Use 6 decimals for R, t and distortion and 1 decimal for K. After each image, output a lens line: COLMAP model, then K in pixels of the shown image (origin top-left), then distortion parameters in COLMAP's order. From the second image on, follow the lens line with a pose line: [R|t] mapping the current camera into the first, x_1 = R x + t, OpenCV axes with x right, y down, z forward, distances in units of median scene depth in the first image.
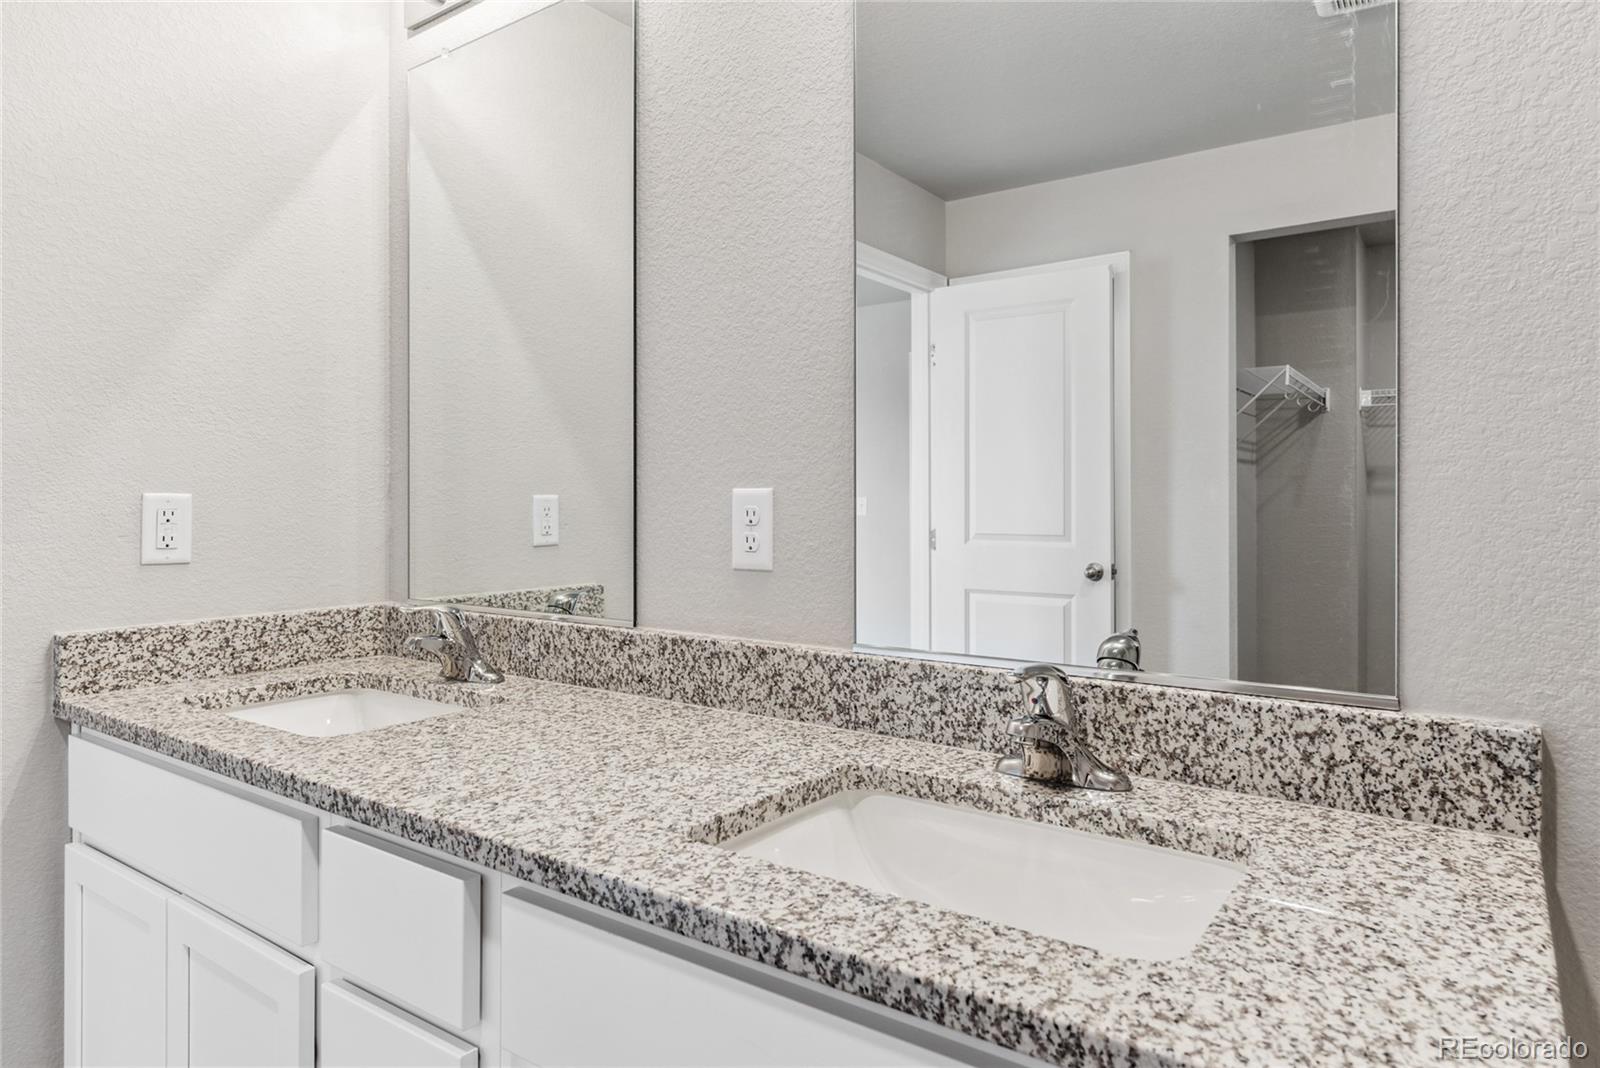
lens RADIAL K [[976.7, 0, 784.8], [0, 976.7, 498.4], [0, 0, 1]] dist [-0.002429, 0.000217]
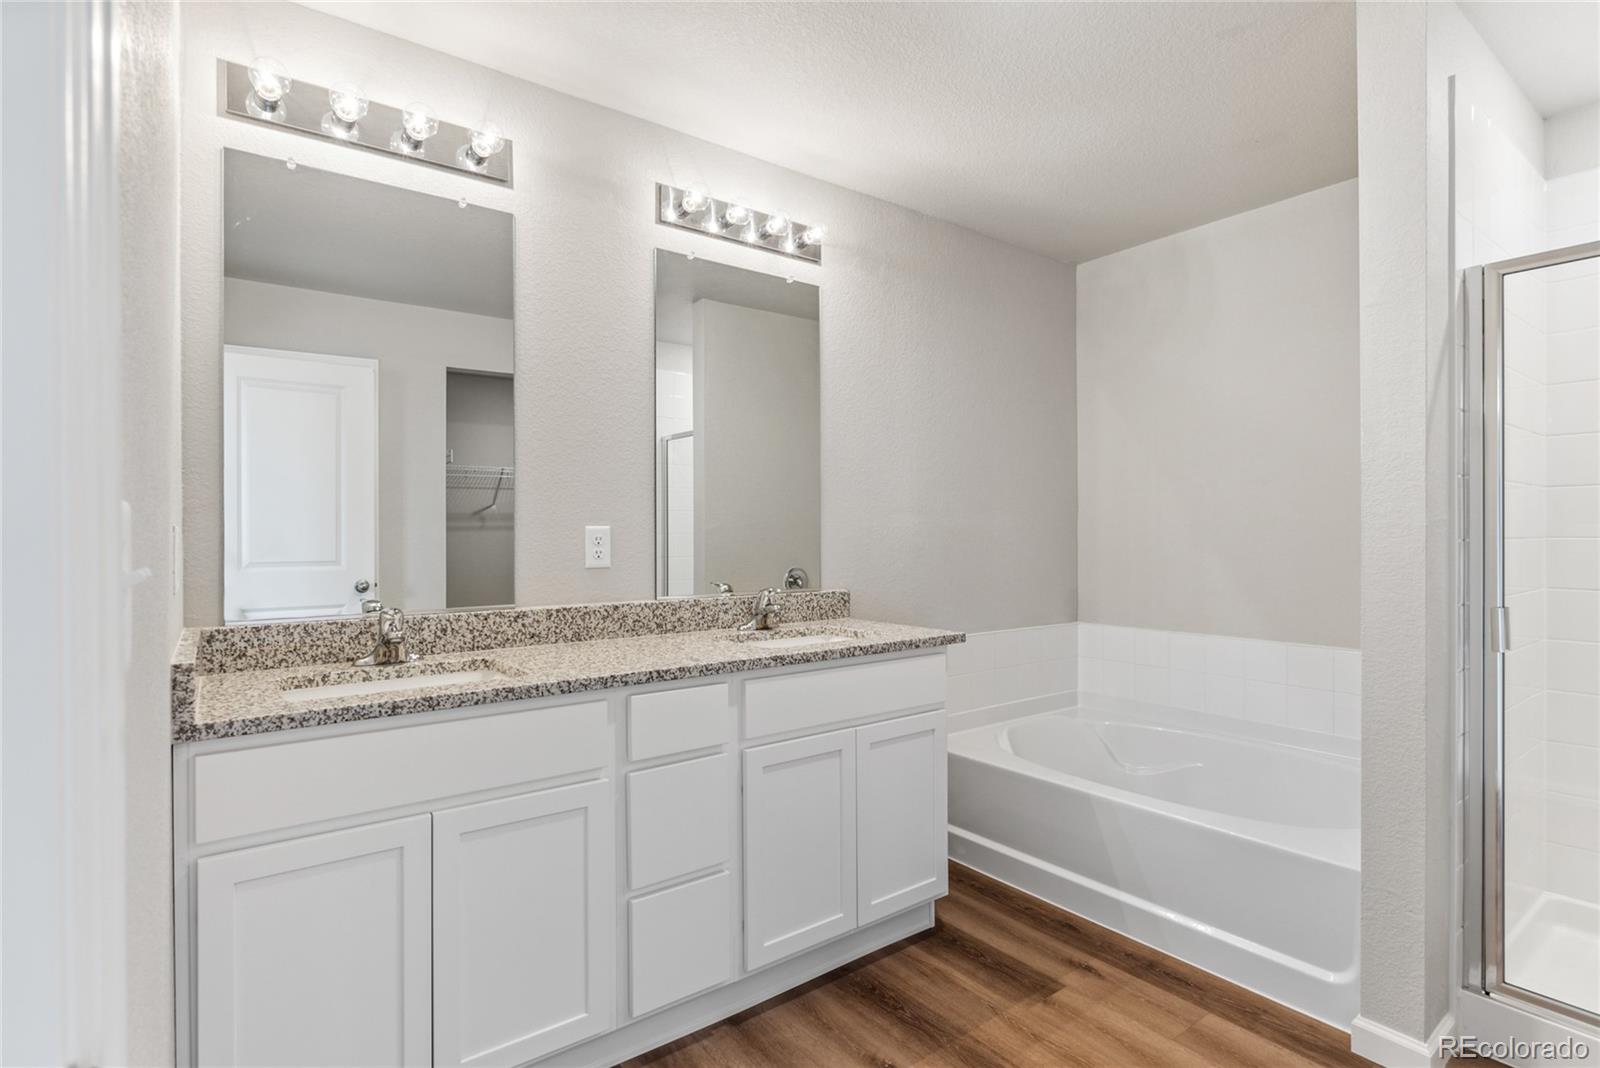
lens RADIAL K [[806.6, 0, 799.1], [0, 806.6, 528.0], [0, 0, 1]] dist [0.000097, 0.000696]
pose [[0.285876, 0.008520, 0.958229, -1.475886], [0.001945, 0.999953, -0.009471, 0.009816], [-0.958265, 0.004571, 0.285846, 0.155308]]
